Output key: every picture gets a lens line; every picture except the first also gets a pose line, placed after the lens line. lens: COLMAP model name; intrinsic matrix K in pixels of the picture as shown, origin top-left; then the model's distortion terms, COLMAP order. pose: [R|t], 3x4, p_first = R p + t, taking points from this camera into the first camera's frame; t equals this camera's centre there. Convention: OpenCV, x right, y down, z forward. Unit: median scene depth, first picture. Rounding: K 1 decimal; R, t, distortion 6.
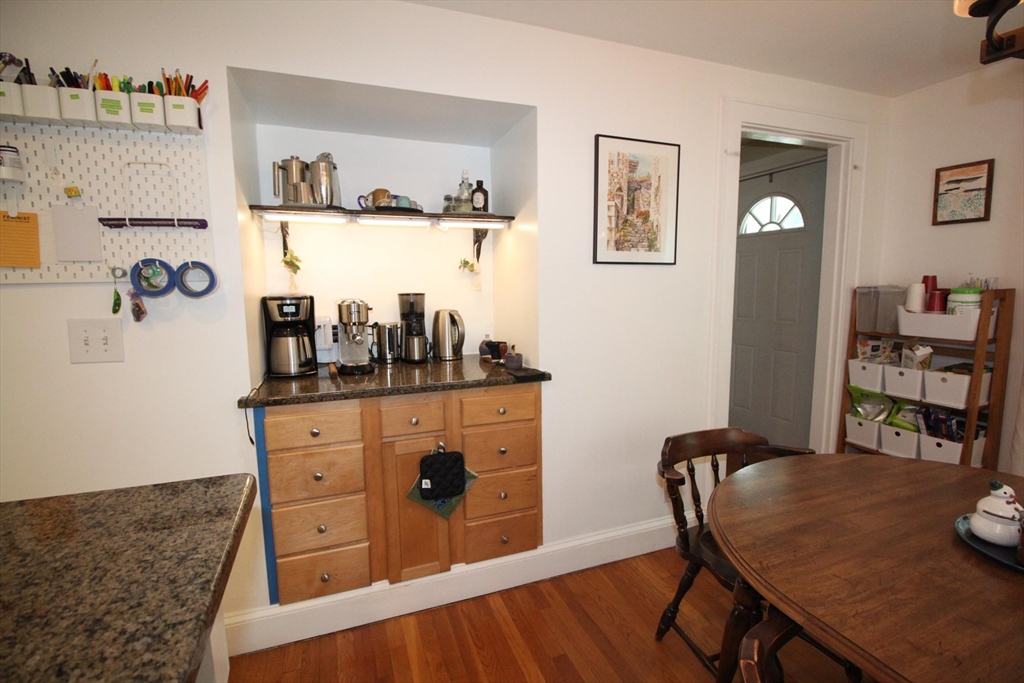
lens RADIAL K [[471.4, 0, 512.0], [0, 471.4, 341.5], [0, 0, 1]] dist [-0.014415, -0.000571]
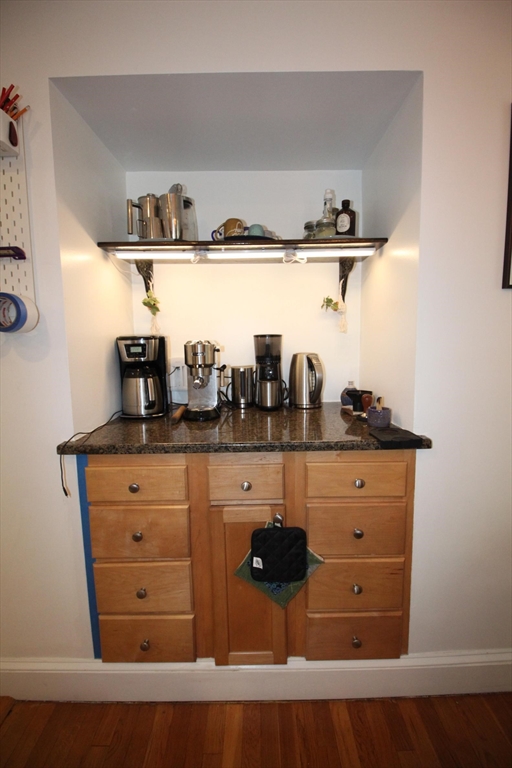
lens RADIAL K [[353.5, 0, 256.0], [0, 353.5, 384.0], [0, 0, 1]] dist [-0.014415, -0.000571]
pose [[0.935773, 0.039052, -0.350434, 0.016314], [-0.036175, 0.999237, 0.014755, -0.016308], [0.350743, -0.001130, 0.936471, 0.386343]]
